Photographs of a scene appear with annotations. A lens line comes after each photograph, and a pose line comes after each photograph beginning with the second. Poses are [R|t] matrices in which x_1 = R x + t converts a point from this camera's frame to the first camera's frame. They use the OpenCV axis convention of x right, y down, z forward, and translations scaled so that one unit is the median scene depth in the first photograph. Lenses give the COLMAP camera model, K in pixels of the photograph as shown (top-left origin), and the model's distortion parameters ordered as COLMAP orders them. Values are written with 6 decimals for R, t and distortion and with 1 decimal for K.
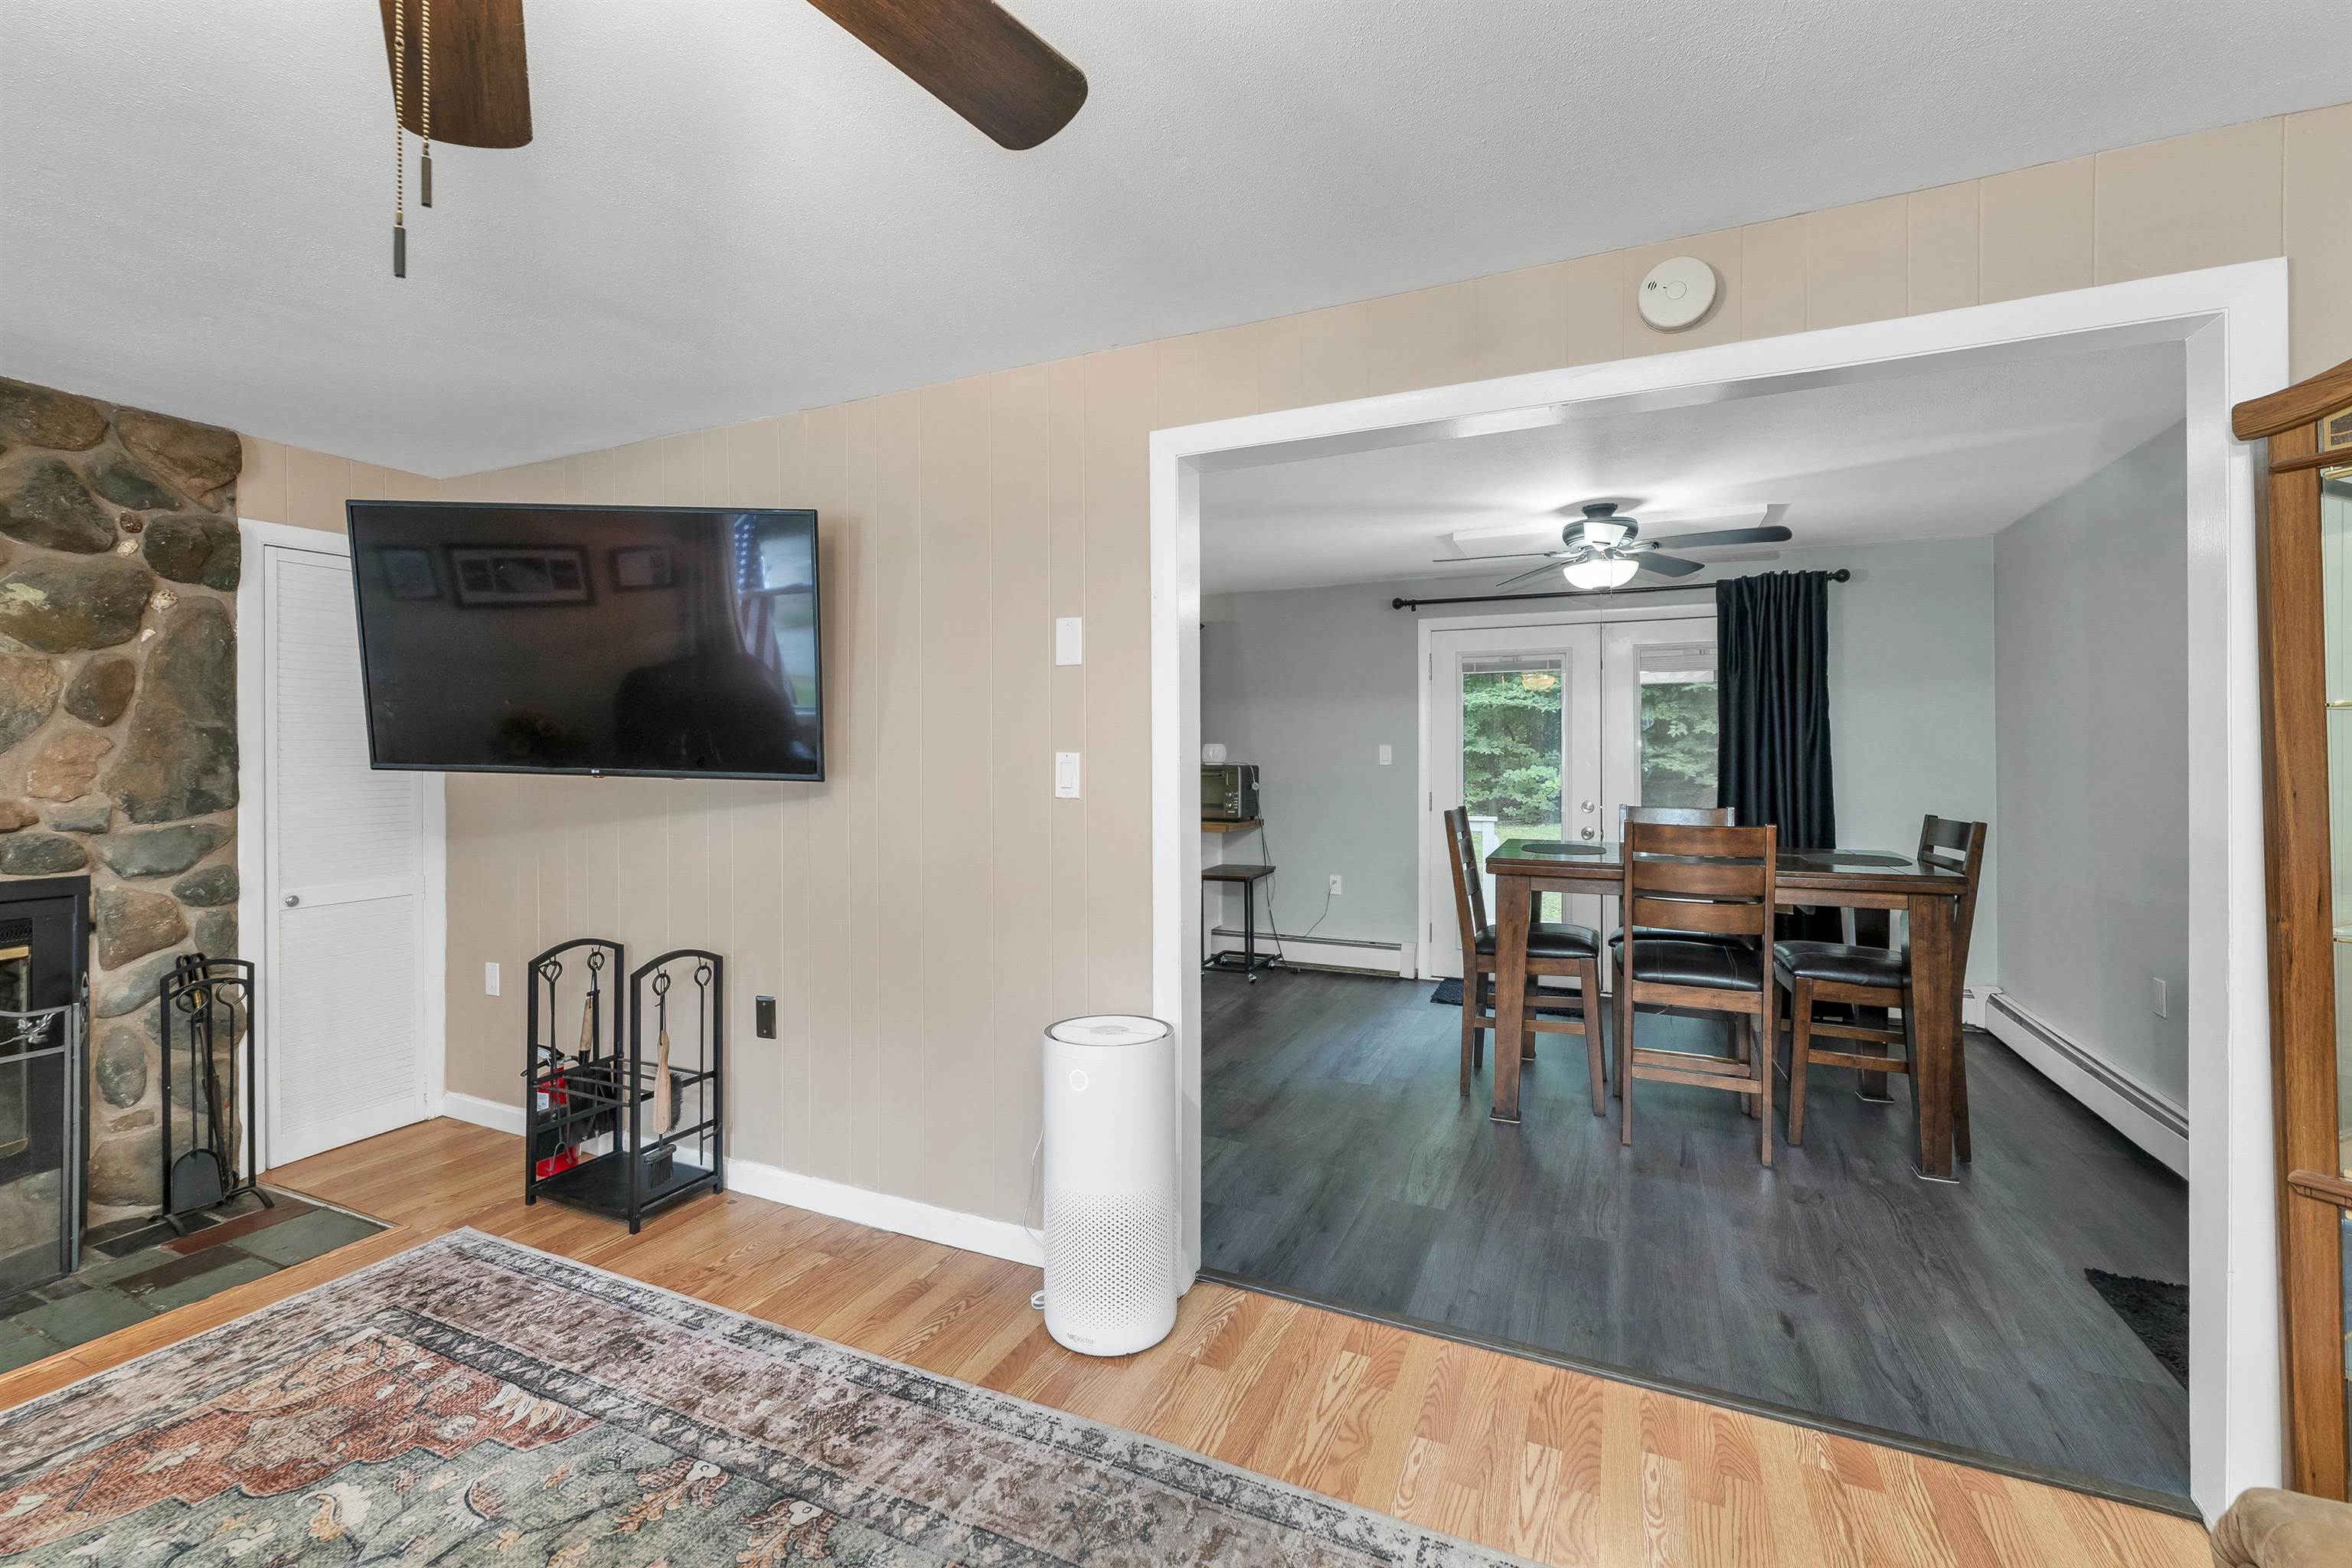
lens RADIAL K [[991.1, 0, 1159.1], [0, 991.1, 764.0], [0, 0, 1]] dist [0.003146, -0.001268]
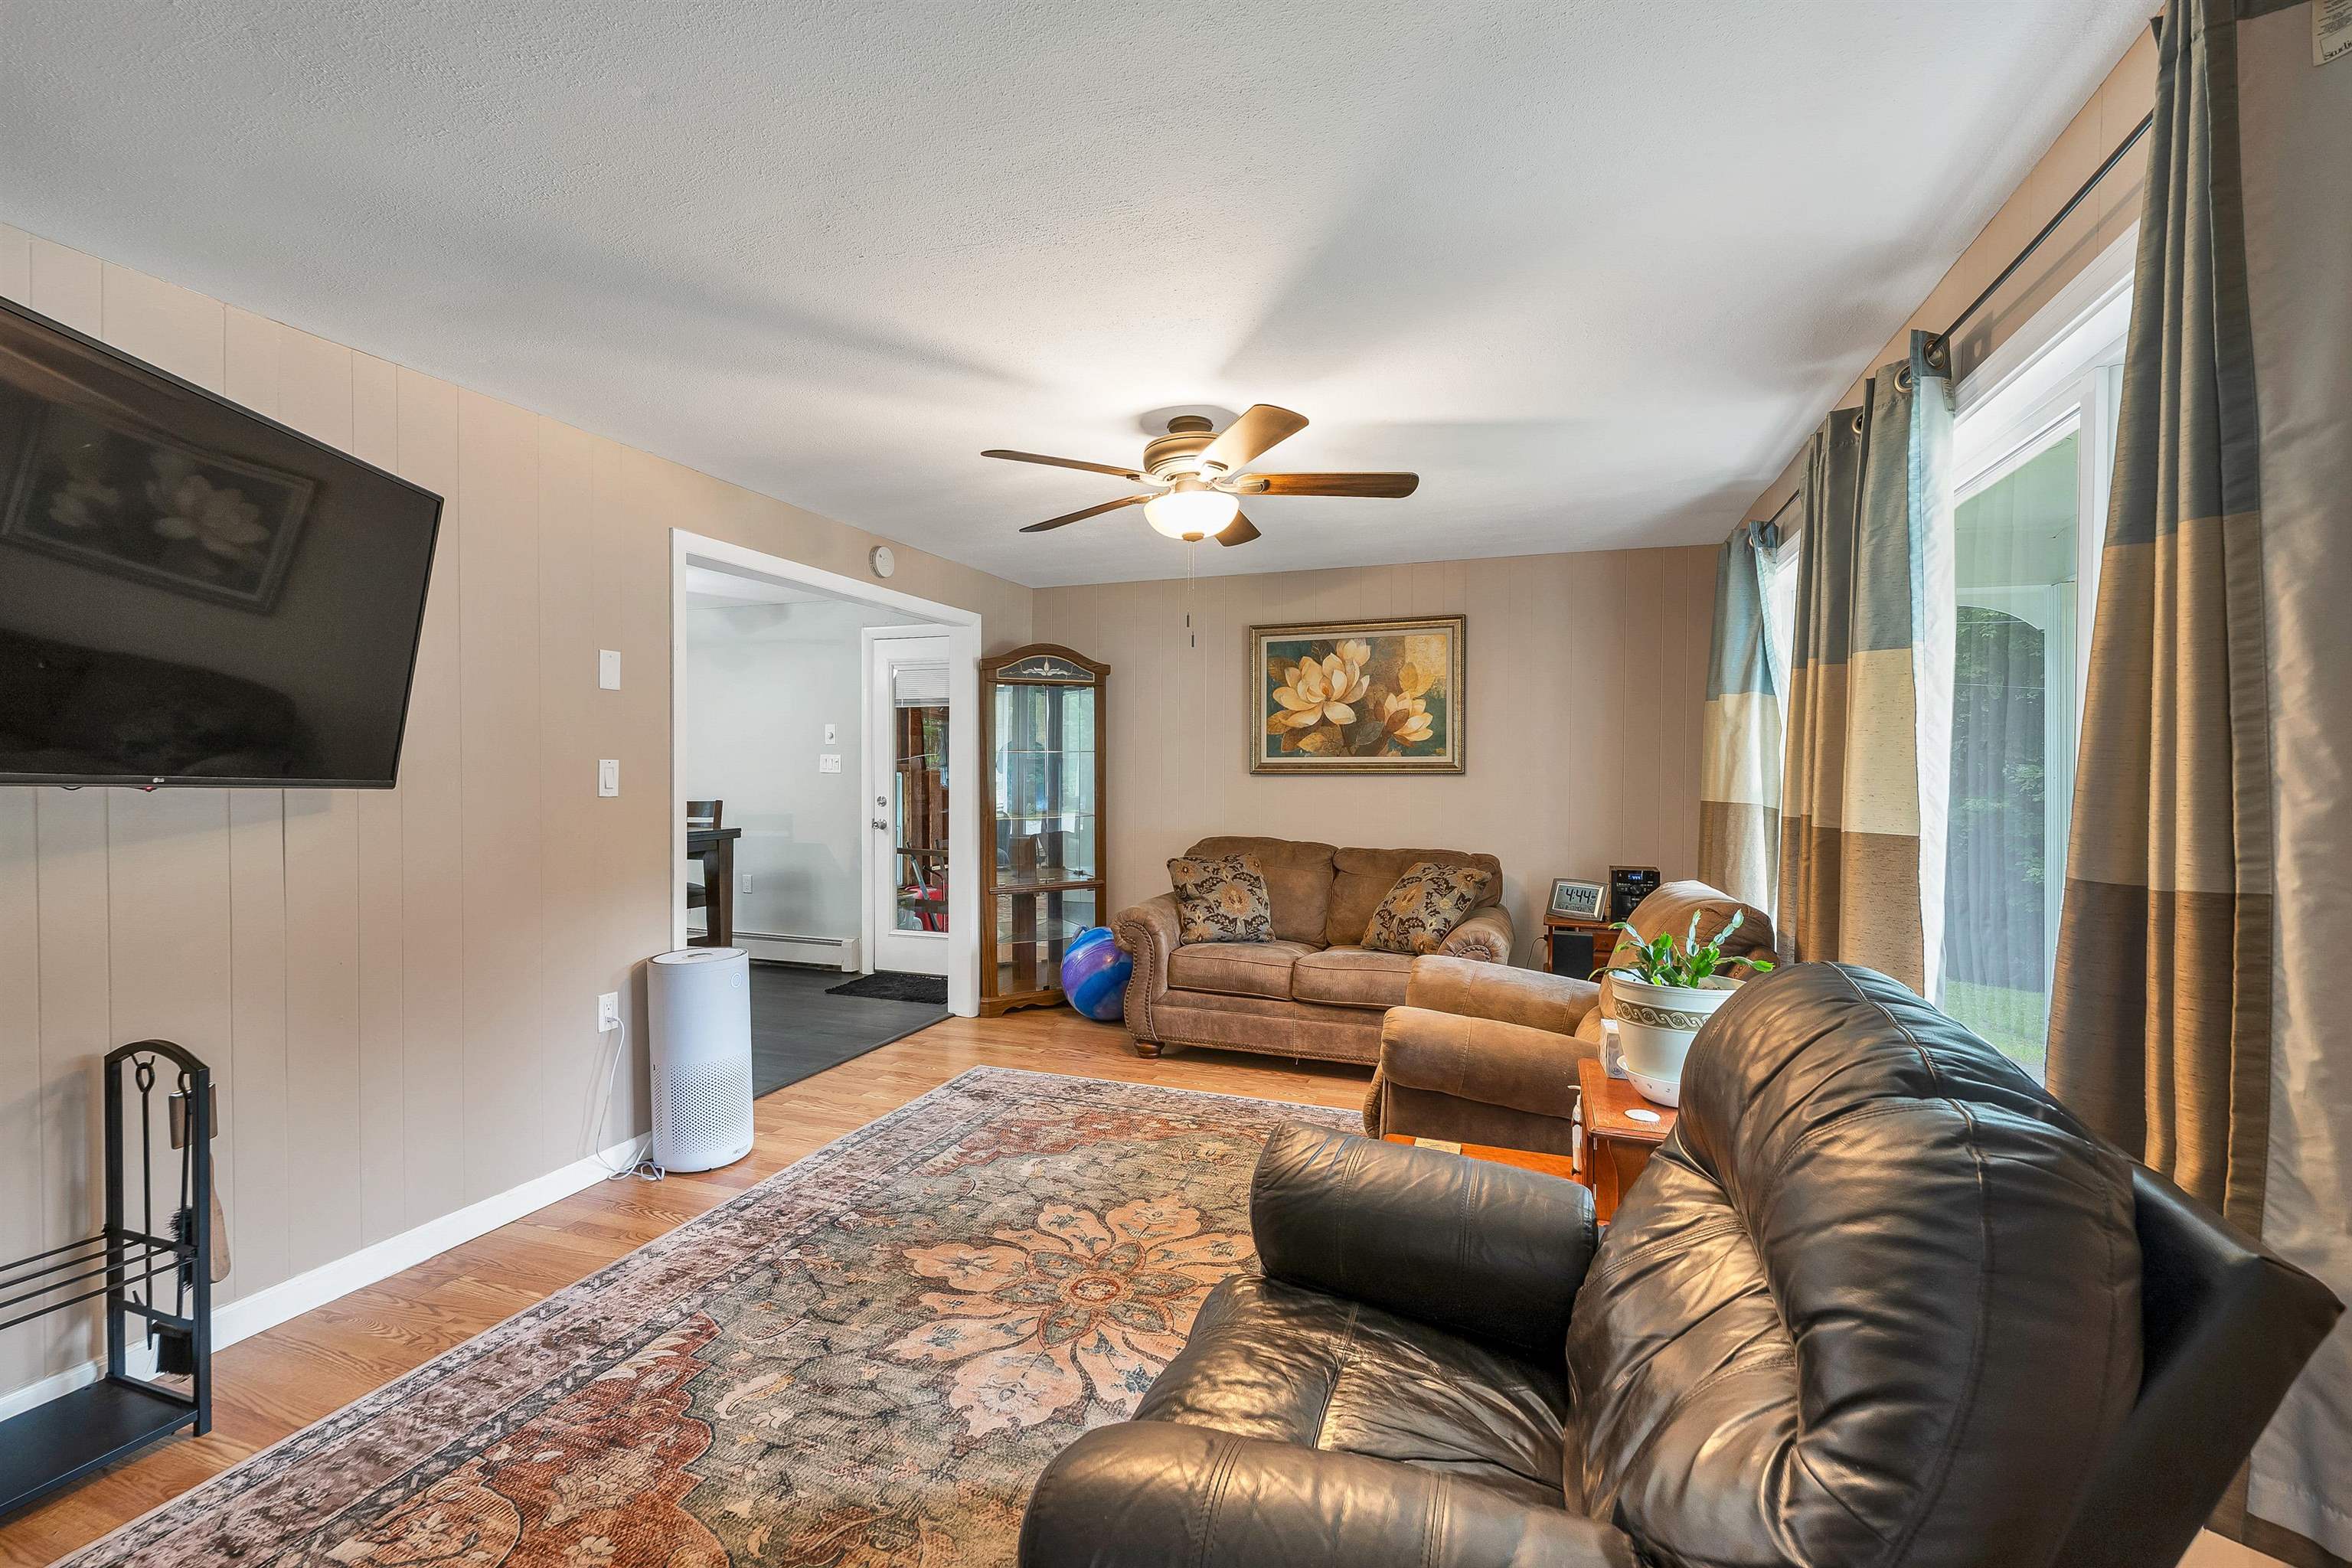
lens RADIAL K [[991.1, 0, 1154.8], [0, 991.1, 777.0], [0, 0, 1]] dist [0.003146, -0.001268]
pose [[-0.067323, -0.009752, 0.997684, -1.538594], [-0.000445, 0.999952, 0.009744, 0.000723], [-0.997731, 0.000212, -0.067324, 0.452425]]
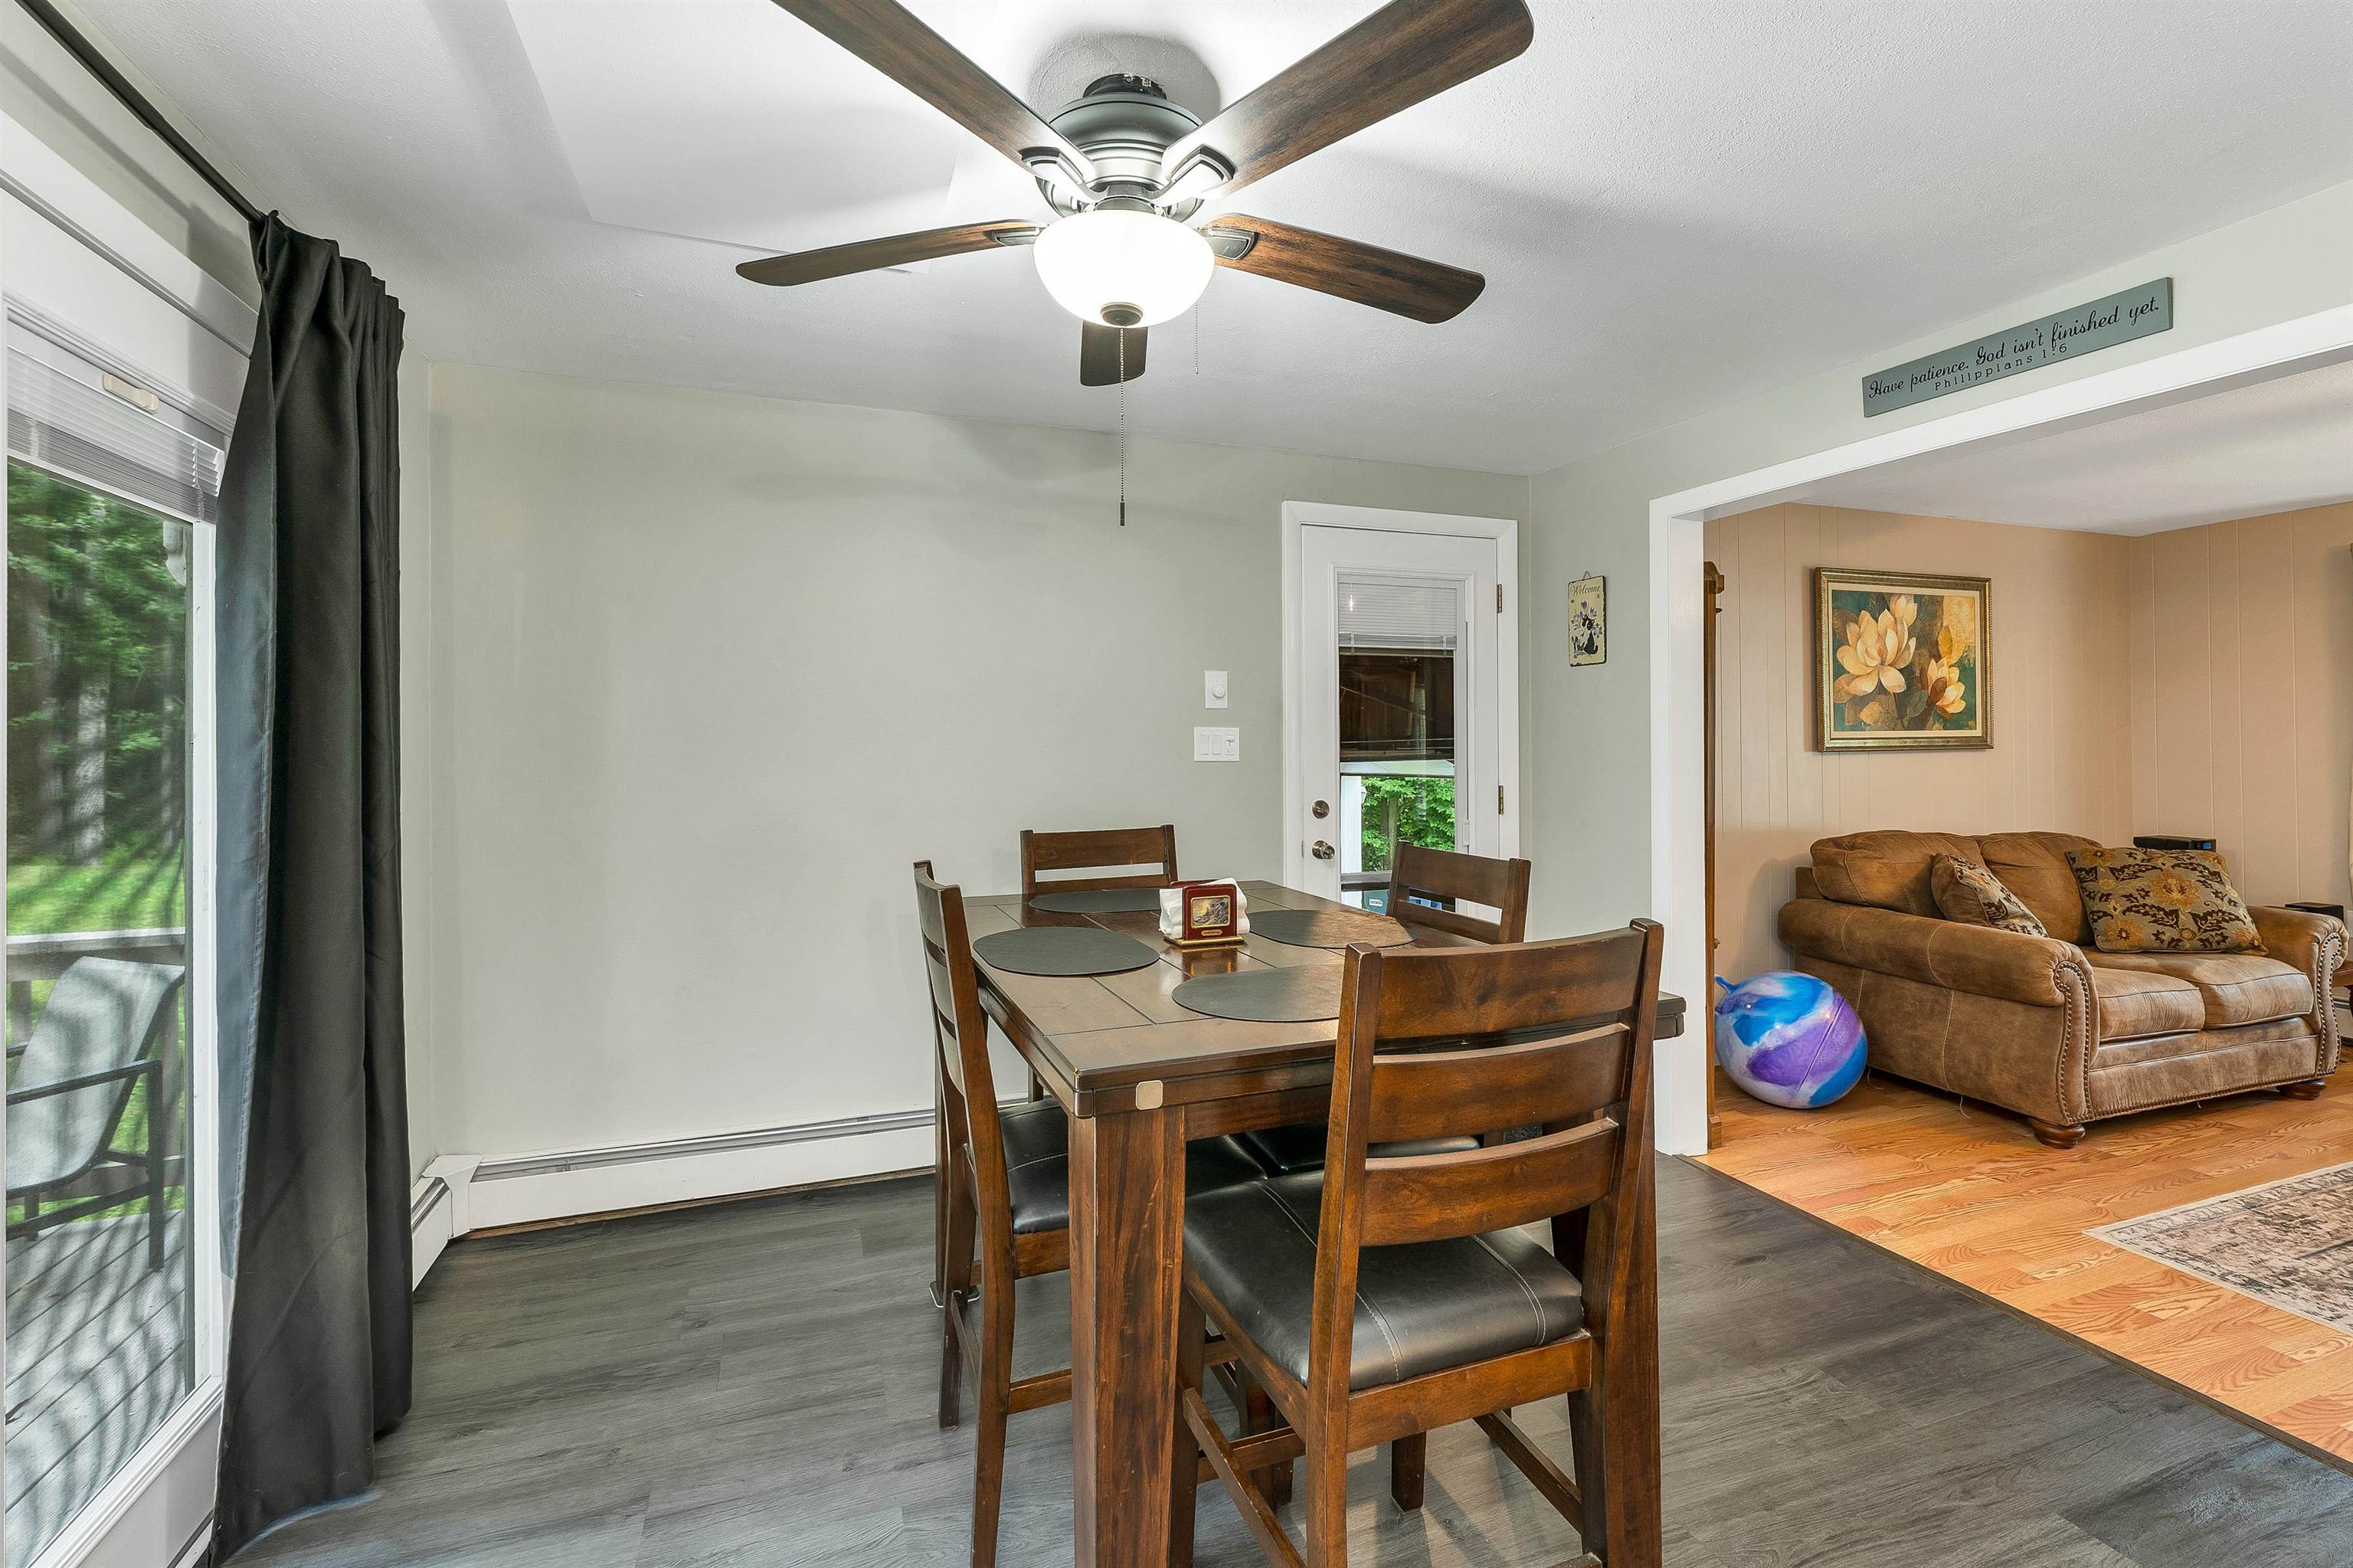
lens RADIAL K [[991.5, 0, 1161.0], [0, 991.5, 728.3], [0, 0, 1]] dist [0.003146, -0.001268]
pose [[-0.685030, 0.004291, 0.728502, 0.275064], [0.005645, 0.999984, -0.000582, -0.034869], [-0.728493, 0.003714, -0.685043, 2.283335]]
